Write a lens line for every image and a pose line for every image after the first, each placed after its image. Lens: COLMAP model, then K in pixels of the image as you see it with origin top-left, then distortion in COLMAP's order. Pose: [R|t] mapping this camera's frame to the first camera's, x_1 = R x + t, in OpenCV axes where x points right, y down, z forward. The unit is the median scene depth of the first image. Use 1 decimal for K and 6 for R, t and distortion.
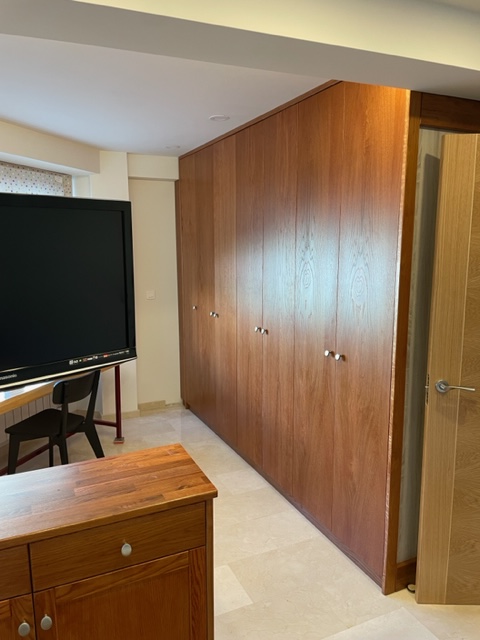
lens RADIAL K [[481.9, 0, 239.0], [0, 481.9, 319.9], [0, 0, 1]] dist [0.064084, -0.088524]
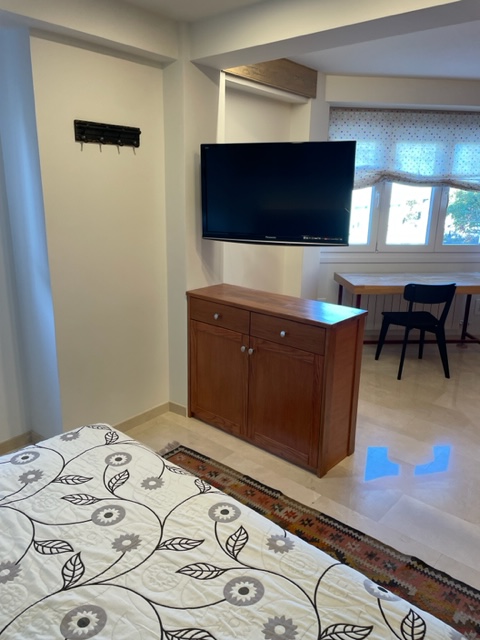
lens RADIAL K [[481.9, 0, 235.9], [0, 481.9, 316.3], [0, 0, 1]] dist [0.064084, -0.088524]
pose [[0.403324, 0.243620, -0.882031, 0.752405], [-0.159270, 0.967885, 0.194505, 0.038645], [0.901090, 0.062033, 0.429173, 0.013607]]
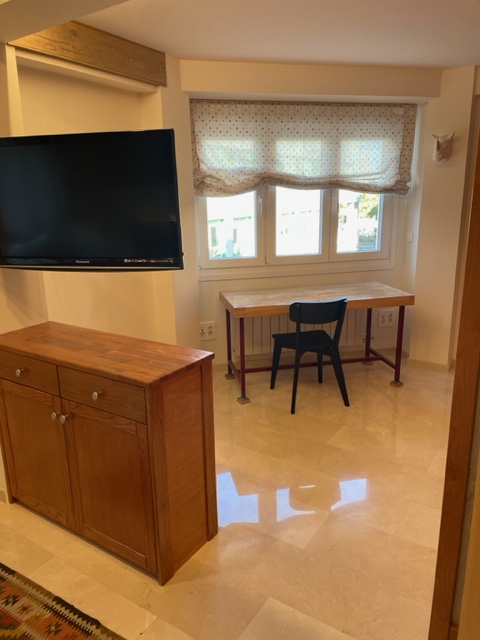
lens RADIAL K [[481.9, 0, 239.2], [0, 481.9, 322.1], [0, 0, 1]] dist [0.064084, -0.088524]
pose [[0.527351, 0.204110, -0.824767, 0.601519], [-0.112143, 0.978945, 0.170562, -0.006180], [0.842214, 0.002546, 0.539137, 0.340237]]
